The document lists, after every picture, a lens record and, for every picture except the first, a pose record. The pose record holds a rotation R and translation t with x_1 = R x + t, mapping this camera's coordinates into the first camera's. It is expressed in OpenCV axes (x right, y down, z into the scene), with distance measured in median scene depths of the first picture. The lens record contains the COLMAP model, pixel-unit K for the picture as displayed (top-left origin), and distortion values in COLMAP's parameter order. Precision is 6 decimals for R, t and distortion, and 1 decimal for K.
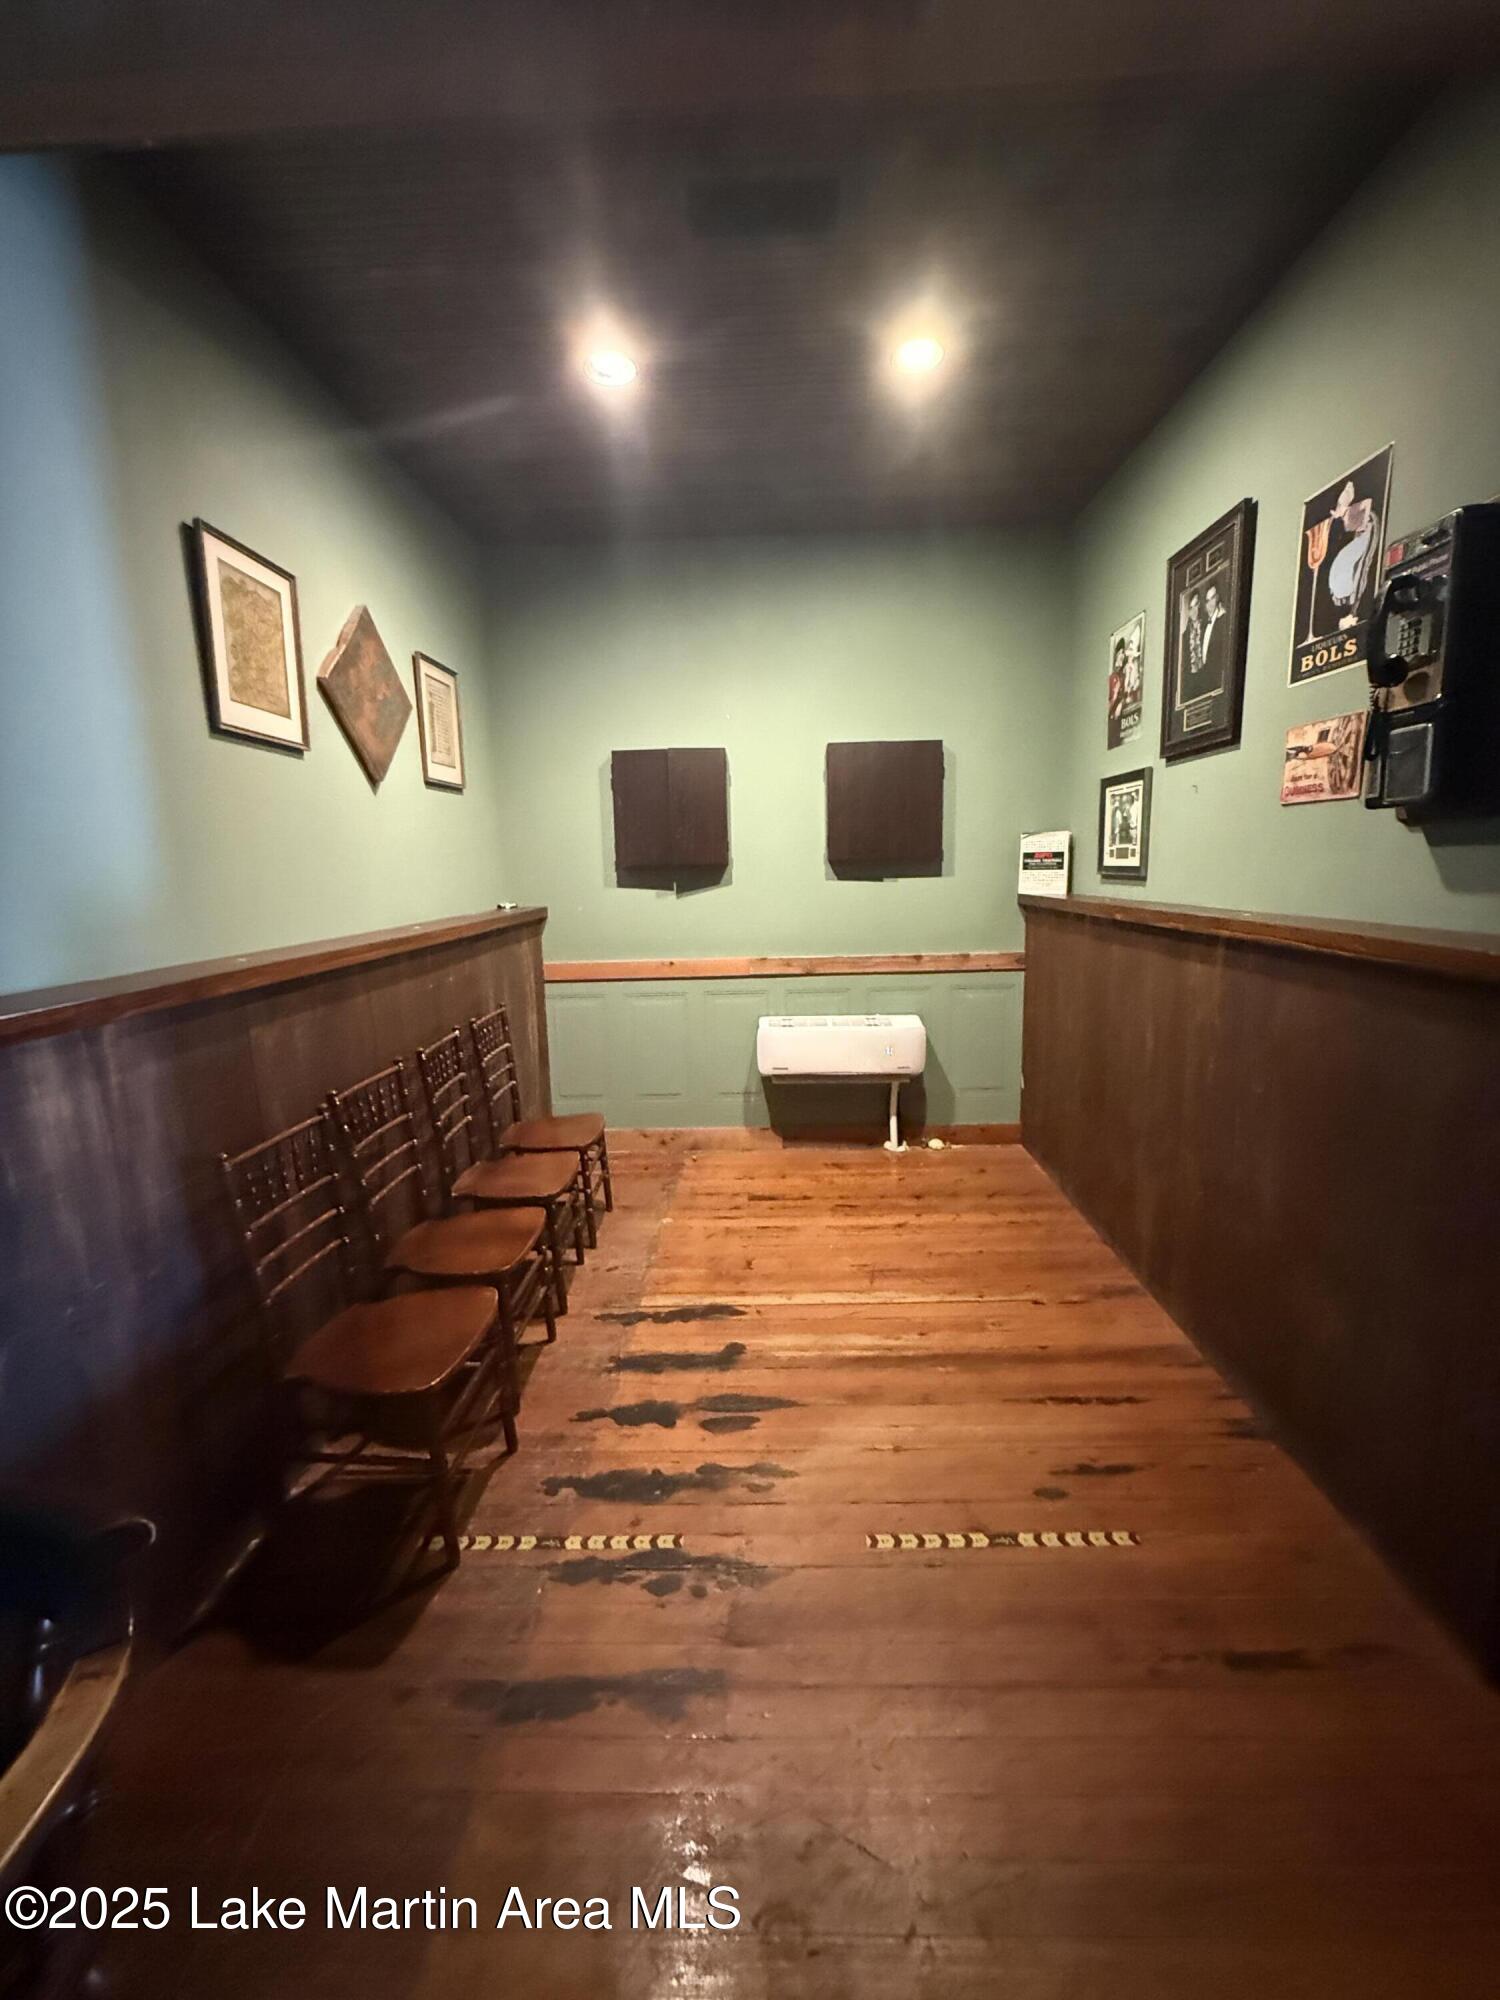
lens RADIAL K [[795.0, 0, 750.5], [0, 795.0, 990.8], [0, 0, 1]] dist [0.001217, -0.000740]
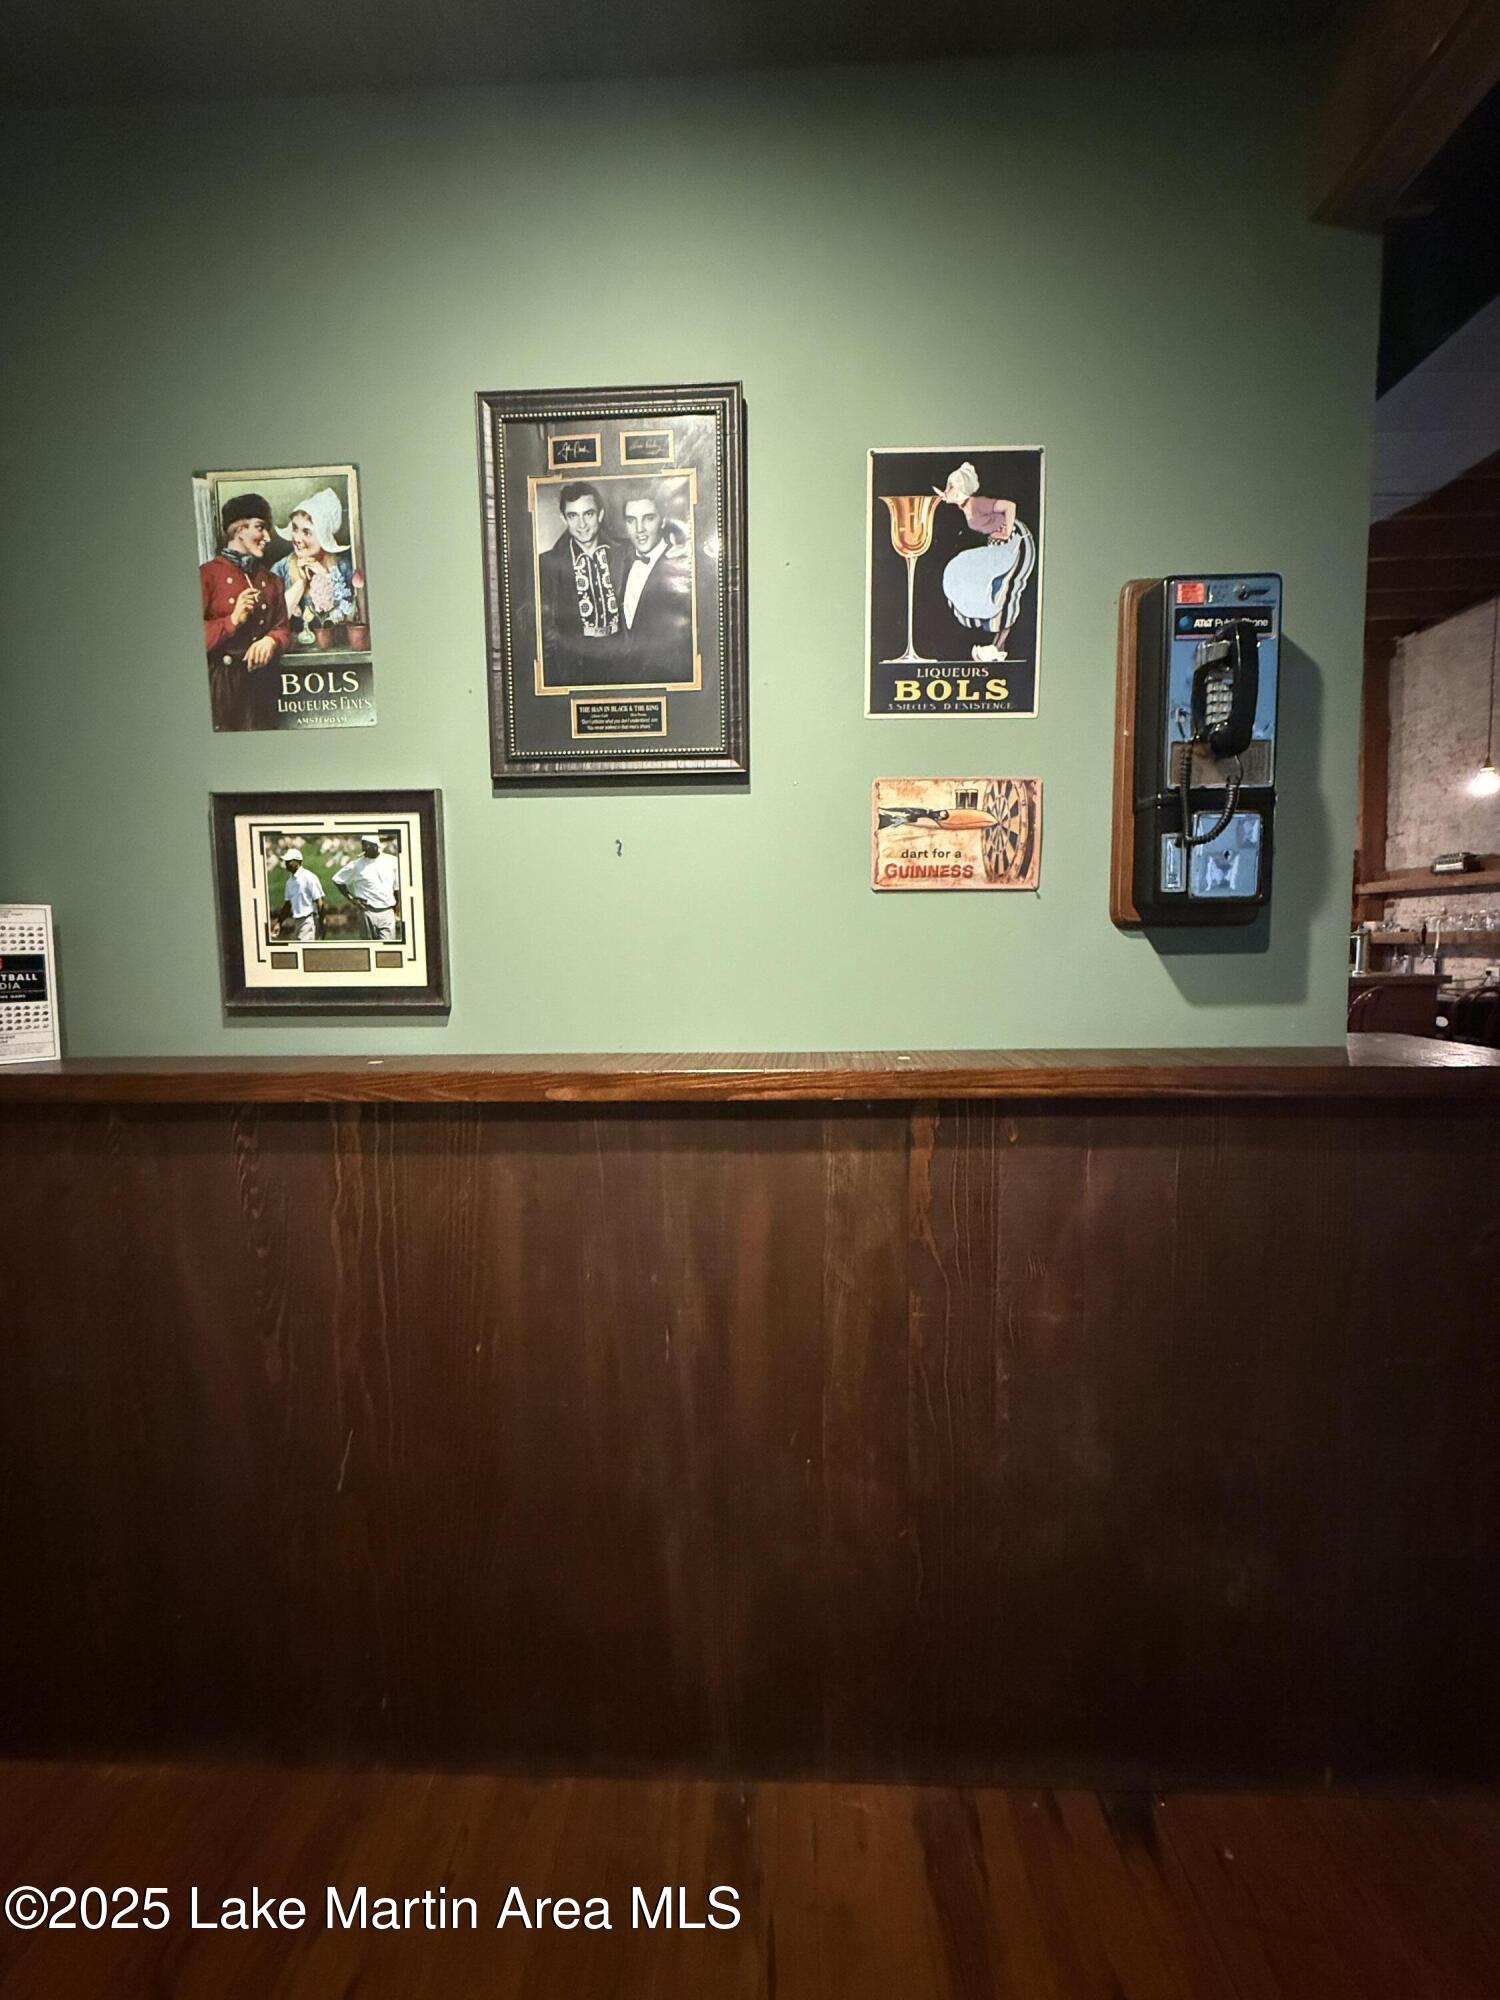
lens RADIAL K [[795.0, 0, 753.2], [0, 795.0, 1006.4], [0, 0, 1]] dist [0.001217, -0.000740]
pose [[0.000683, -0.048579, 0.998819, -0.004762], [0.168089, 0.984614, 0.047774, -0.203016], [-0.985772, 0.167857, 0.008838, 1.208576]]
